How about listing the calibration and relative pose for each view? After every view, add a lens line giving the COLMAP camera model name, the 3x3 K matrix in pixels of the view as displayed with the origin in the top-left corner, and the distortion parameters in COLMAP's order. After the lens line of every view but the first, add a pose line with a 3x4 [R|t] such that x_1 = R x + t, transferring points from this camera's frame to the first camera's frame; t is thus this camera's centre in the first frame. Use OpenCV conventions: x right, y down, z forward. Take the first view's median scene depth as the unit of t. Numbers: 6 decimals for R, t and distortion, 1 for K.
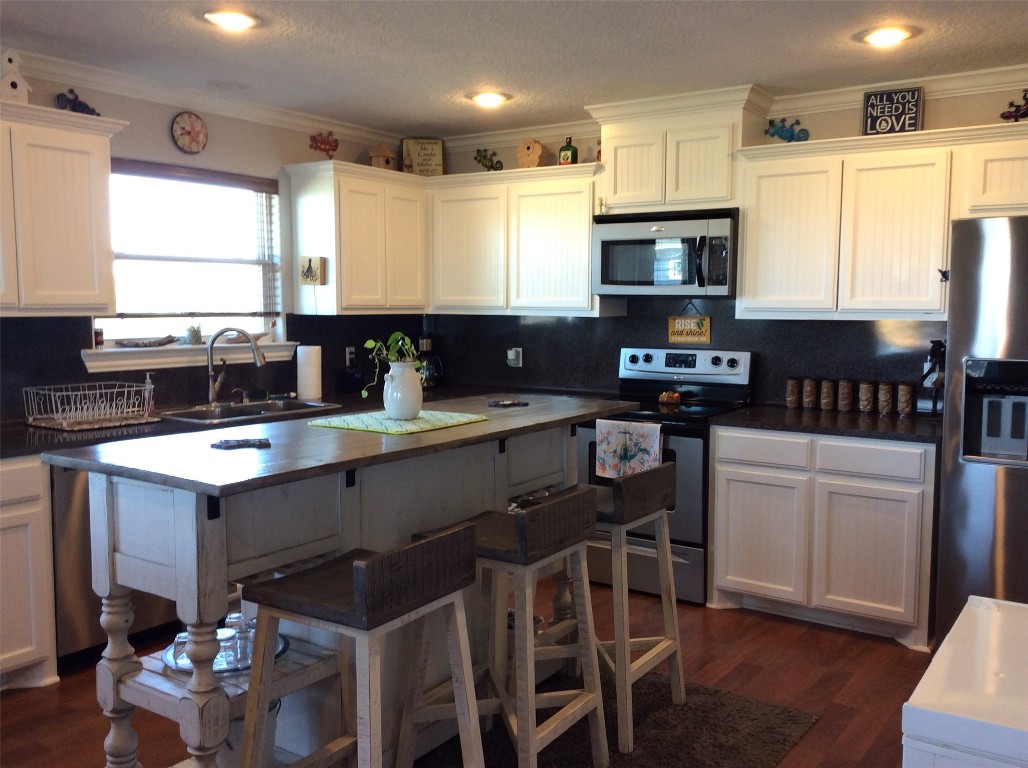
lens RADIAL K [[923.3, 0, 516.3], [0, 923.3, 393.0], [0, 0, 1]] dist [0.104504, -0.170339]
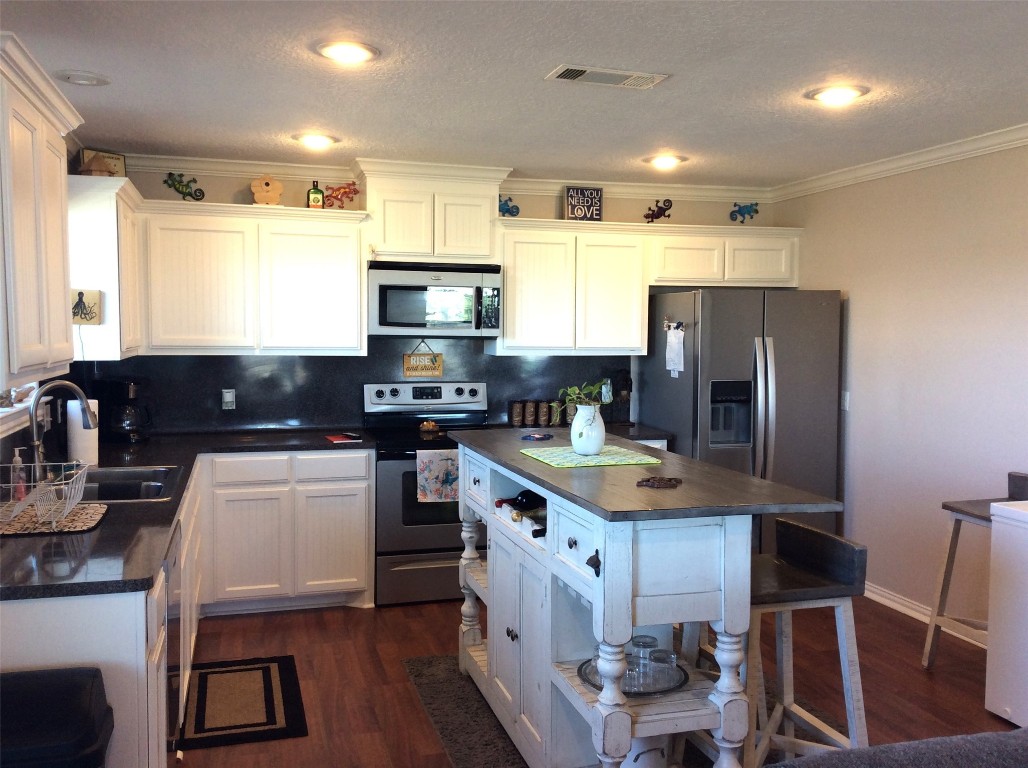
lens RADIAL K [[923.3, 0, 502.2], [0, 923.3, 395.7], [0, 0, 1]] dist [0.104504, -0.170339]
pose [[0.633977, -0.056699, 0.771270, -0.699411], [0.072940, 0.997247, 0.013355, -0.043945], [-0.769904, 0.047789, 0.636367, 0.231389]]
